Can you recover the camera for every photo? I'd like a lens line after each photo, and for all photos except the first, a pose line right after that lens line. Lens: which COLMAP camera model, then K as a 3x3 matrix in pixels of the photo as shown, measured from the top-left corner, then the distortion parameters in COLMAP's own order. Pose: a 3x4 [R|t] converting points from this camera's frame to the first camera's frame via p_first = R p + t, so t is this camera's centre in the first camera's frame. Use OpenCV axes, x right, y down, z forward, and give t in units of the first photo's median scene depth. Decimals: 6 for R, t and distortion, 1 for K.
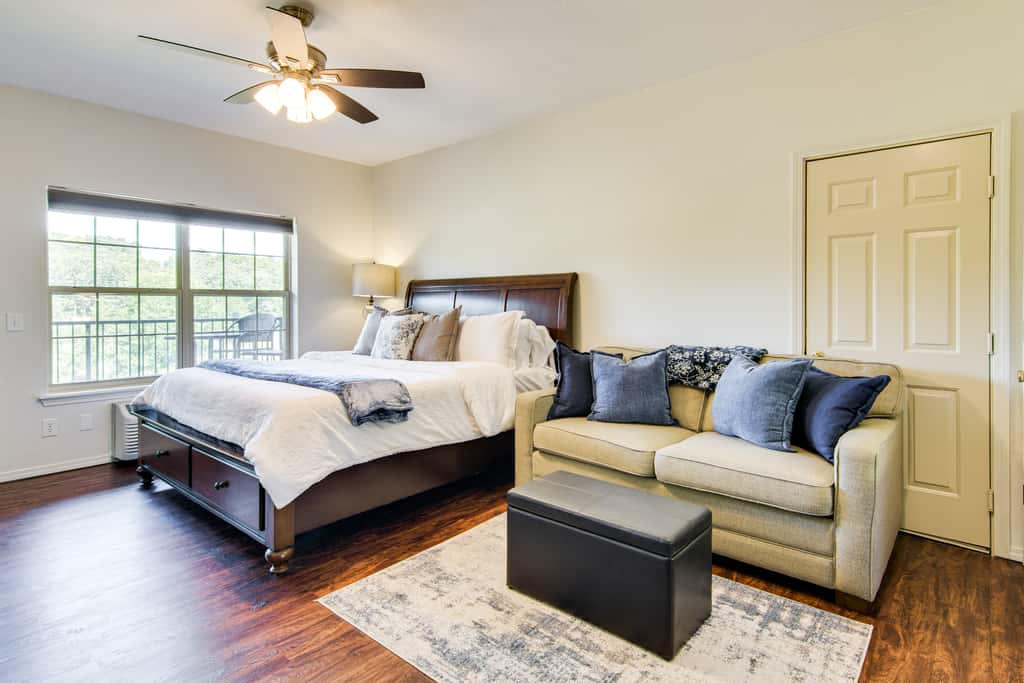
lens RADIAL K [[528.4, 0, 535.6], [0, 528.4, 305.9], [0, 0, 1]] dist [0.001355, 0.000095]
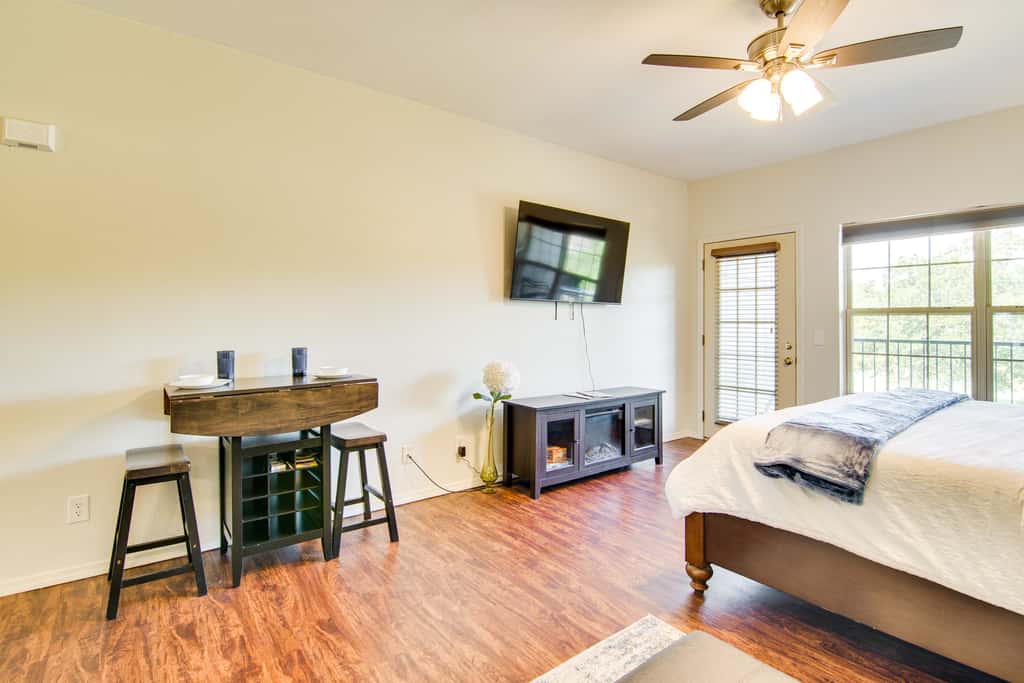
lens RADIAL K [[492.3, 0, 512.3], [0, 492.3, 319.3], [0, 0, 1]] dist [-0.049725, -0.000112]
pose [[-0.232251, -0.007115, -0.972630, 0.292501], [-0.005147, 0.999968, -0.006086, -0.002789], [0.972642, 0.003593, -0.232280, 0.506397]]
